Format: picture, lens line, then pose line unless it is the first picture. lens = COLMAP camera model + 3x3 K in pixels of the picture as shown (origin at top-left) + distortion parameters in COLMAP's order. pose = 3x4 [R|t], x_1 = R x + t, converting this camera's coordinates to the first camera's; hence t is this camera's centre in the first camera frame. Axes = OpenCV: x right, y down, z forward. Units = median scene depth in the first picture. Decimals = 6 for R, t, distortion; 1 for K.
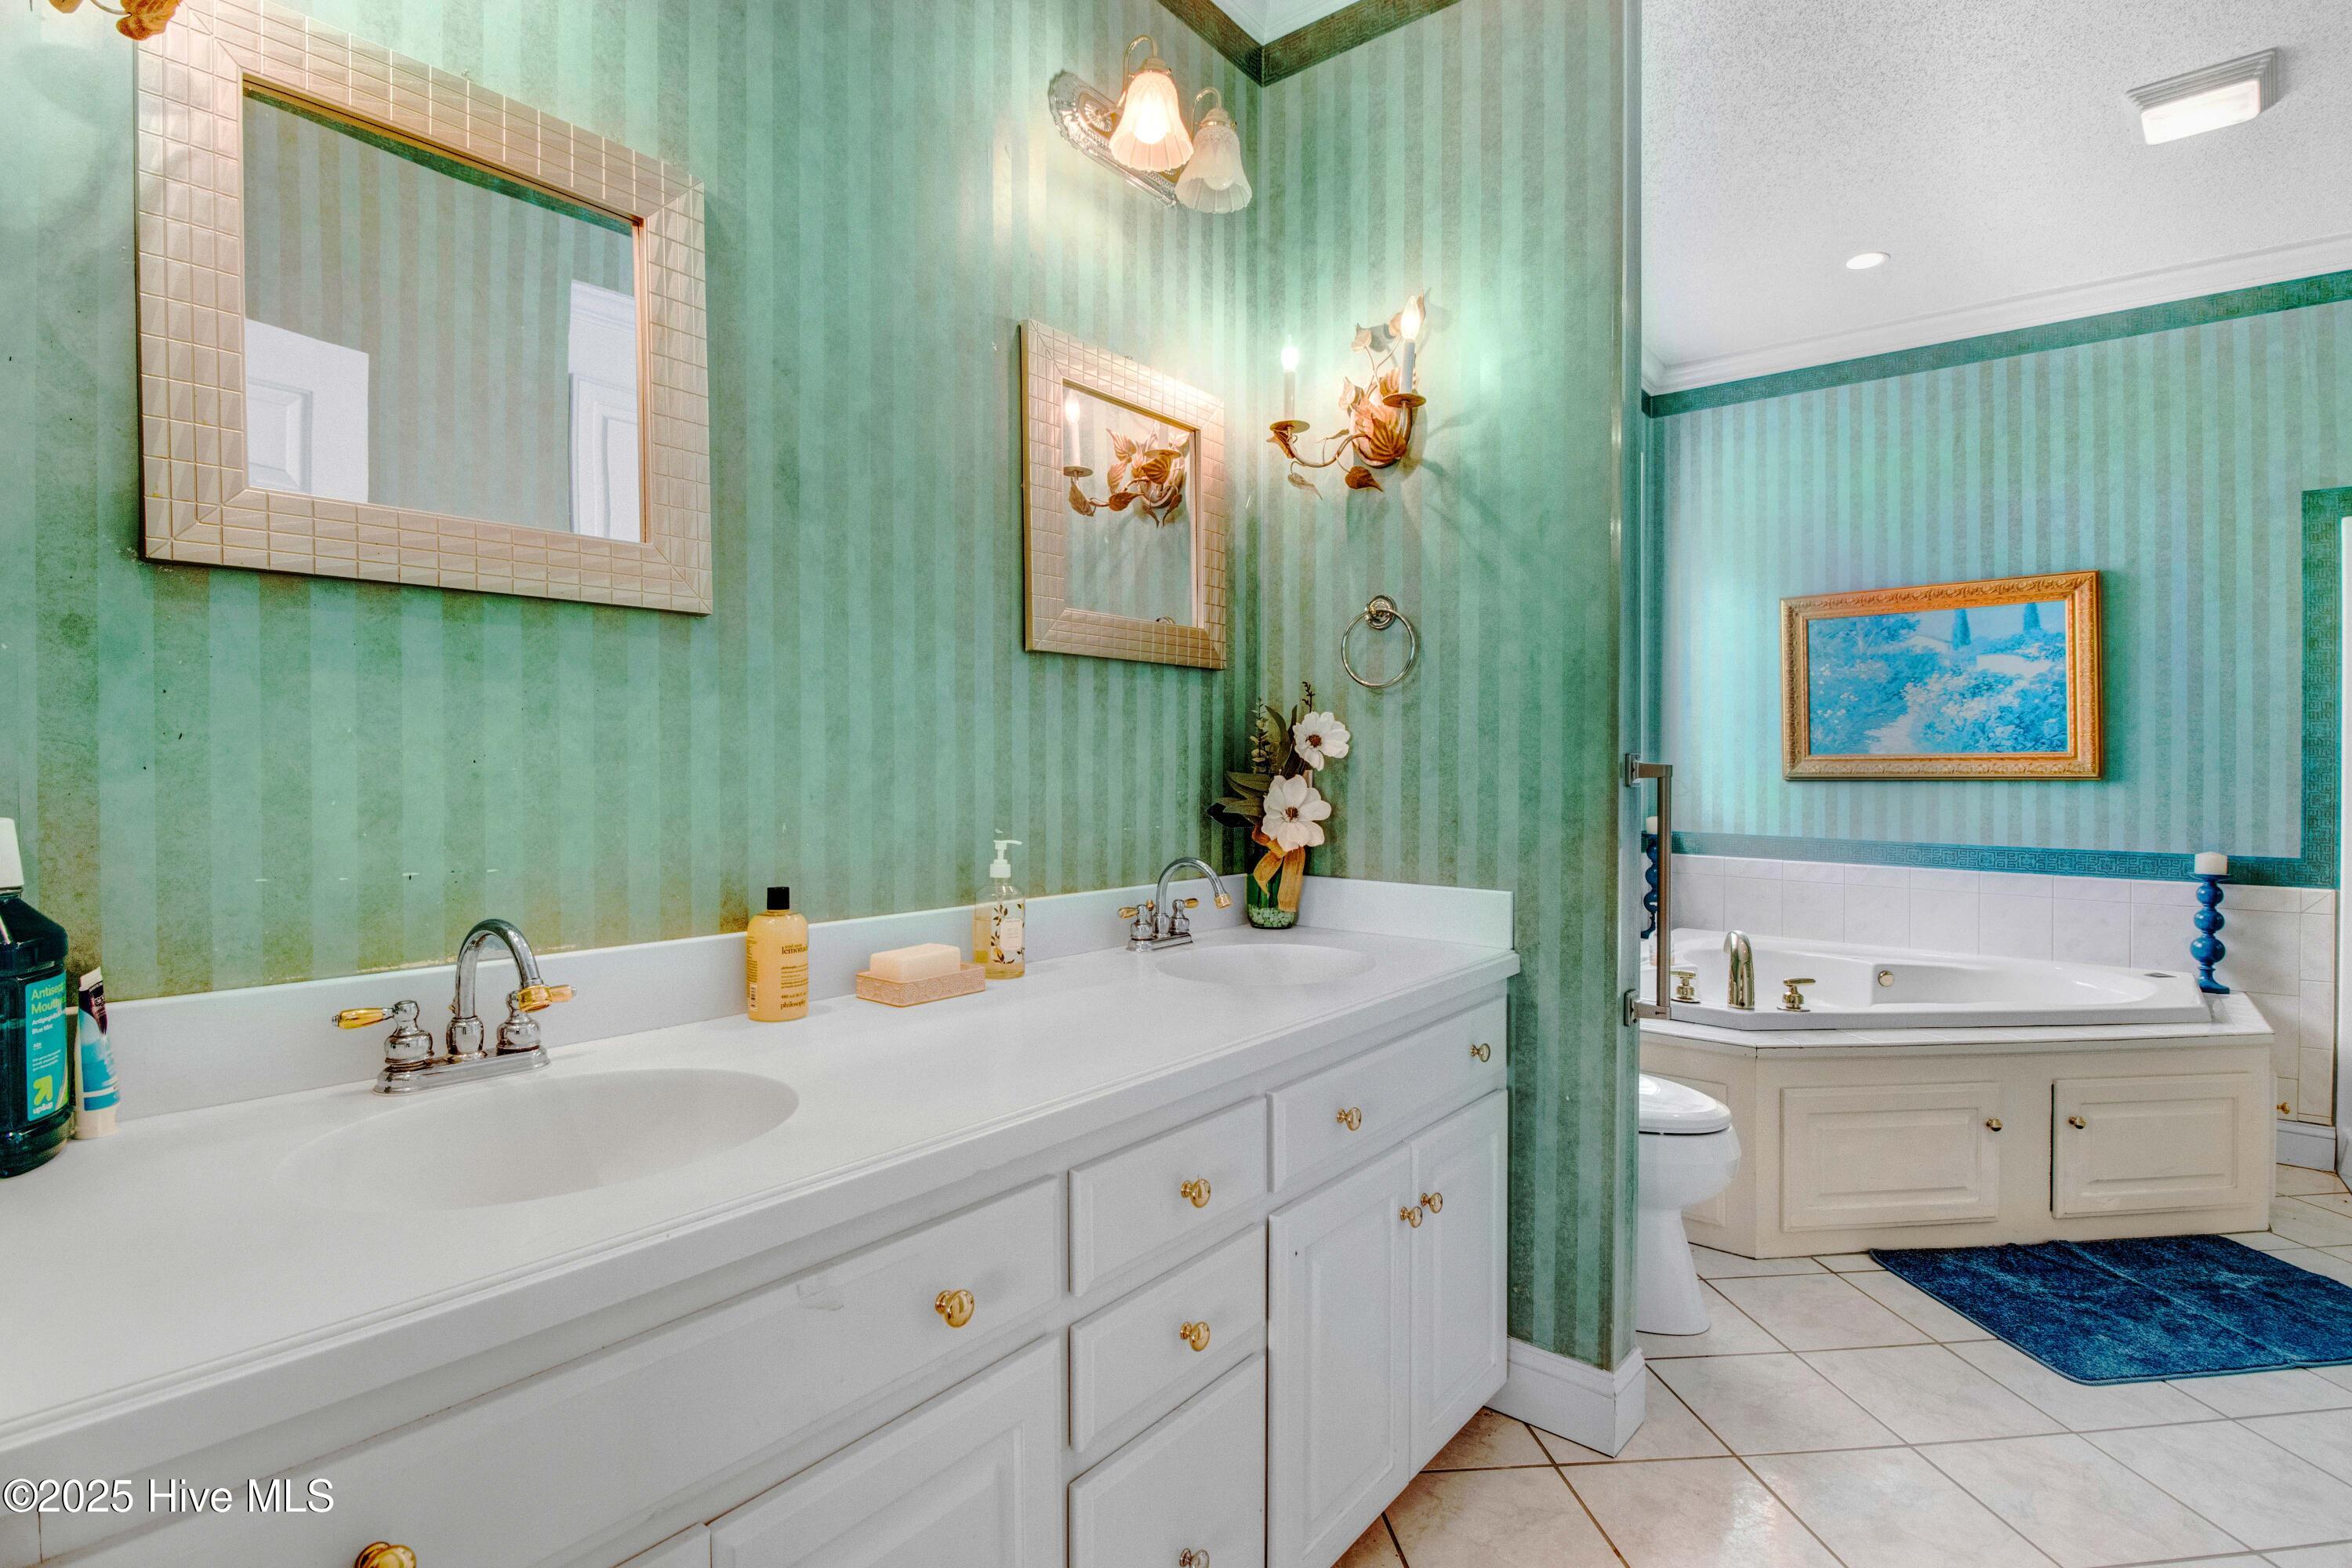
lens RADIAL K [[1127.3, 0, 1188.0], [0, 1127.3, 766.7], [0, 0, 1]] dist [-0.008125, -0.008424]
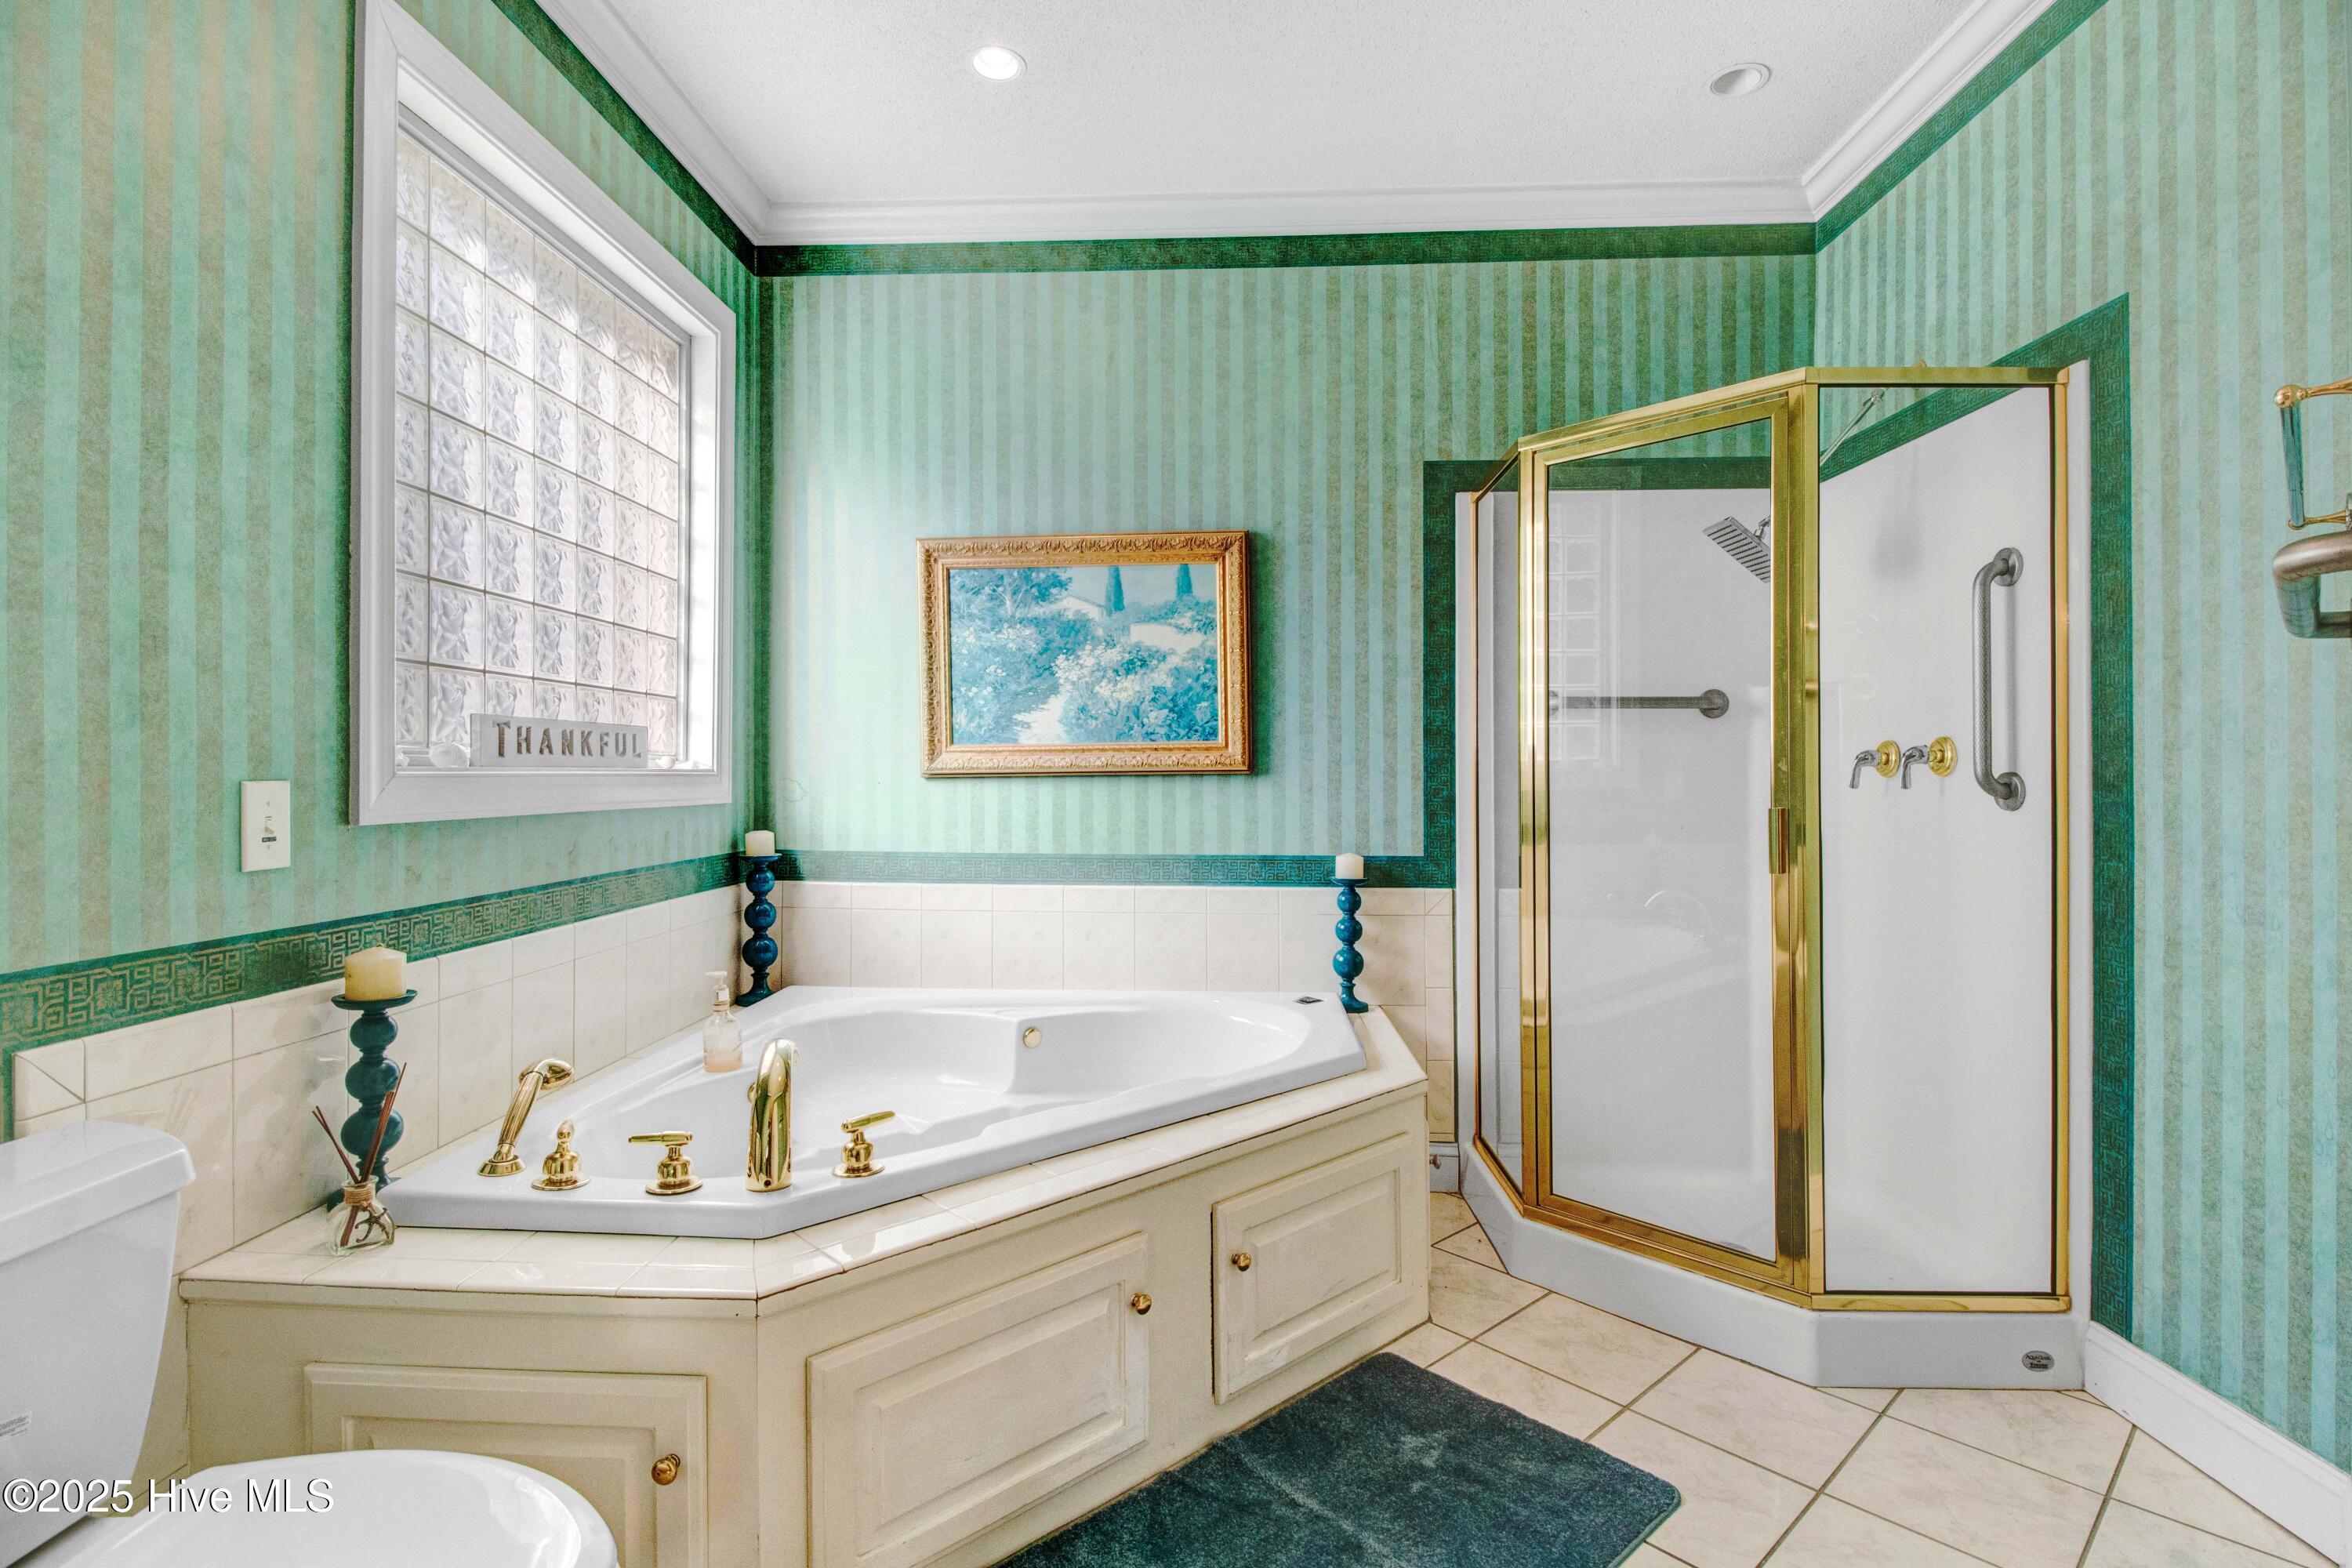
lens RADIAL K [[1127.3, 0, 1174.4], [0, 1127.3, 774.3], [0, 0, 1]] dist [-0.008125, -0.008424]
pose [[0.804206, -0.009400, 0.594277, 0.246879], [0.004548, 0.999943, 0.009661, 0.003613], [-0.594334, -0.005067, 0.804202, 0.327184]]
